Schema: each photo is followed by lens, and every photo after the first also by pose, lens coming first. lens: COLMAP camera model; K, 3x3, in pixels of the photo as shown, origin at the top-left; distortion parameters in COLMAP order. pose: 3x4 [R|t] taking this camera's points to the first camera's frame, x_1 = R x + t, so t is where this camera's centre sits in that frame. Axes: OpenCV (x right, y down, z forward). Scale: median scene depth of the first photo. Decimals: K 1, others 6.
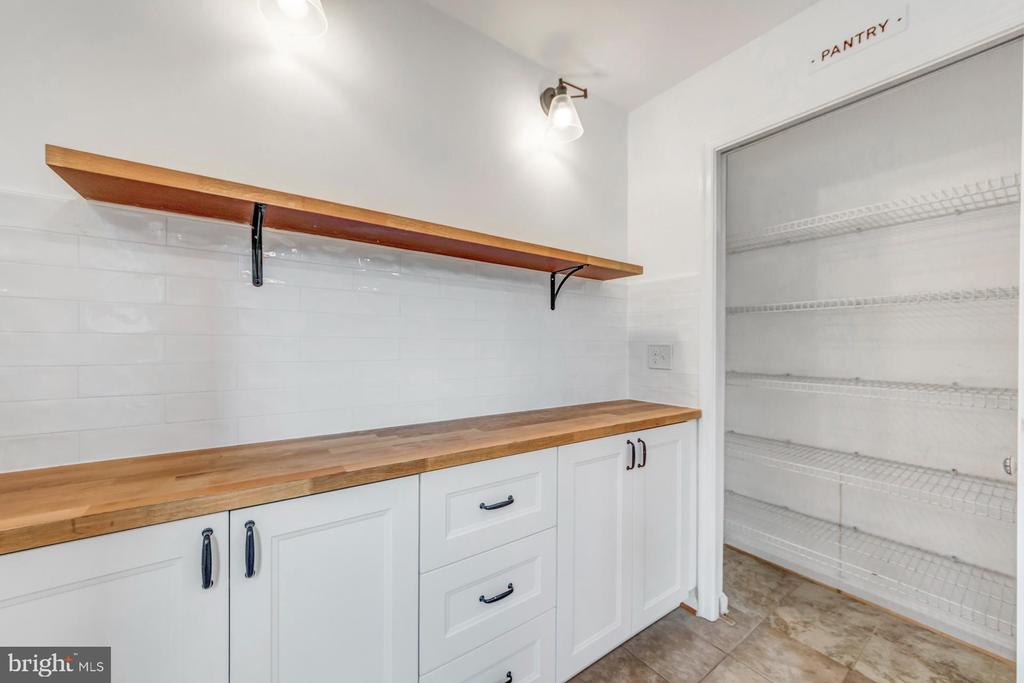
lens RADIAL K [[387.8, 0, 515.0], [0, 387.8, 344.7], [0, 0, 1]] dist [-0.000520, -0.000050]
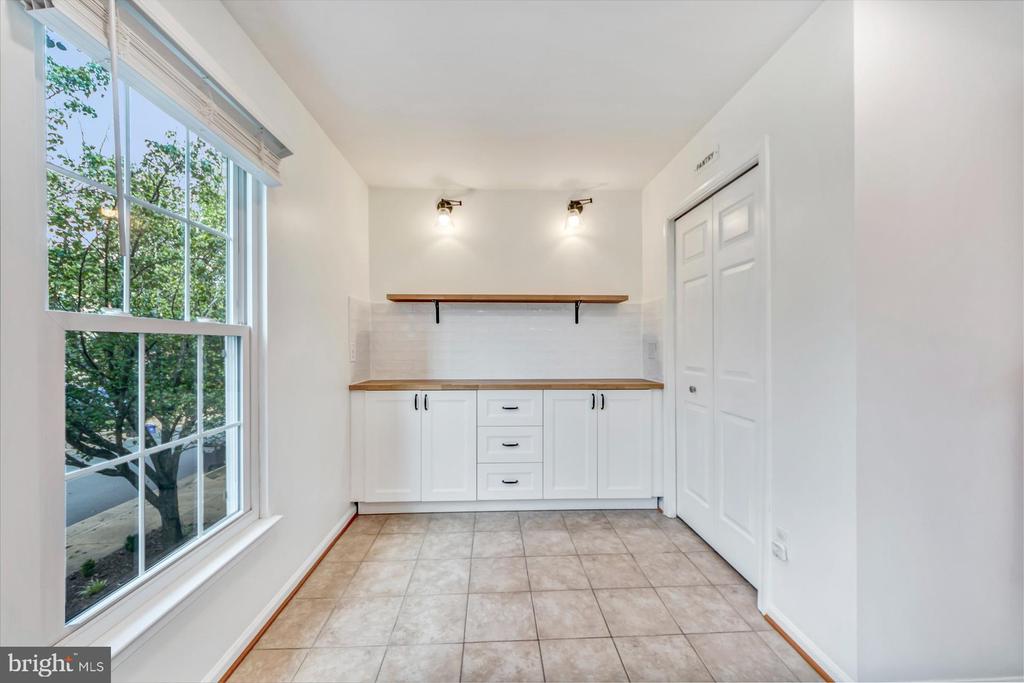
lens RADIAL K [[384.5, 0, 506.9], [0, 384.5, 346.7], [0, 0, 1]] dist [0.000370, -0.000096]
pose [[0.835417, -0.005242, -0.549592, 1.092685], [0.007221, 0.999973, 0.001438, 0.012814], [0.549569, -0.005170, 0.835432, -0.892985]]
